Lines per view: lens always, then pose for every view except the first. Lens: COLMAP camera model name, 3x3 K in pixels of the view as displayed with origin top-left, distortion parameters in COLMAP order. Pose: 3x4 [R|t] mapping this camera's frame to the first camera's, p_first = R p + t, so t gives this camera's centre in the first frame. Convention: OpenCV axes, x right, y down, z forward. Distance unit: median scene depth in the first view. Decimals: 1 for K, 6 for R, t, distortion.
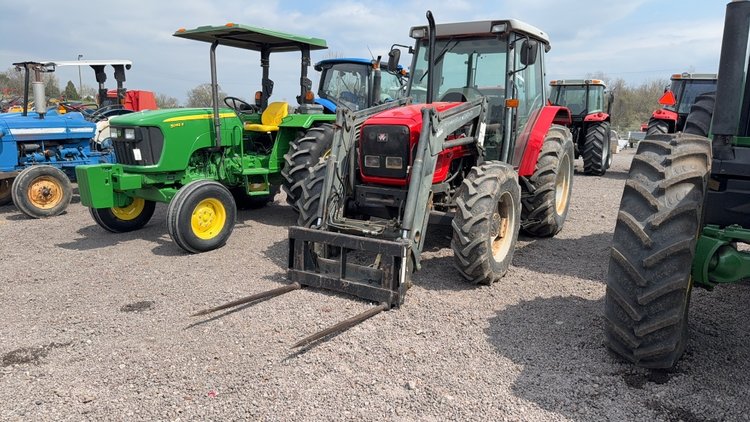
lens RADIAL K [[497.9, 0, 374.4], [0, 497.9, 222.7], [0, 0, 1]] dist [0.070277, -0.099399]
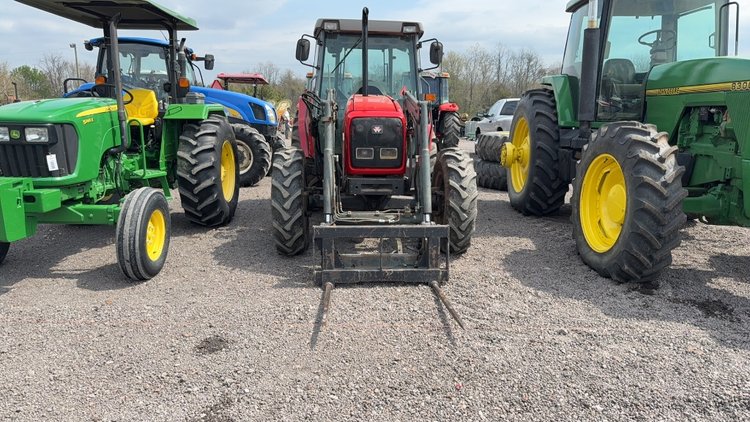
lens RADIAL K [[510.8, 0, 368.3], [0, 510.8, 212.5], [0, 0, 1]] dist [0.084665, -0.082400]
pose [[0.820885, -0.120806, 0.558170, -0.526475], [0.117711, 0.992175, 0.041624, -0.039798], [-0.558831, 0.031535, 0.828682, 0.111477]]
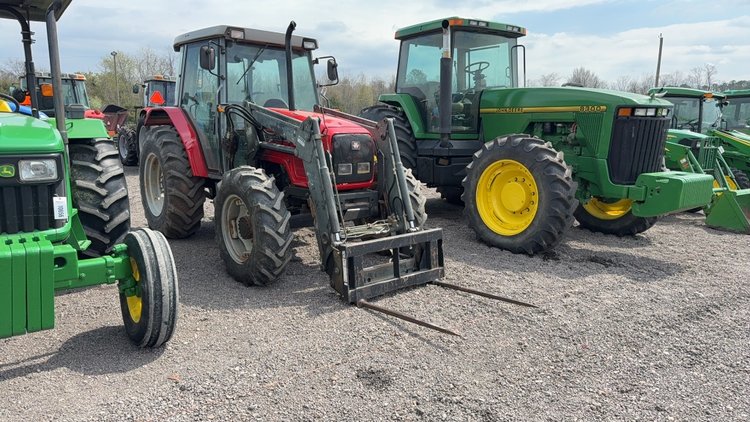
lens RADIAL K [[510.8, 0, 368.3], [0, 510.8, 212.5], [0, 0, 1]] dist [0.084665, -0.082400]
pose [[0.335591, -0.181529, 0.924351, -0.867388], [0.184318, 0.974943, 0.124547, -0.139014], [-0.923799, 0.128578, 0.360642, 0.510677]]
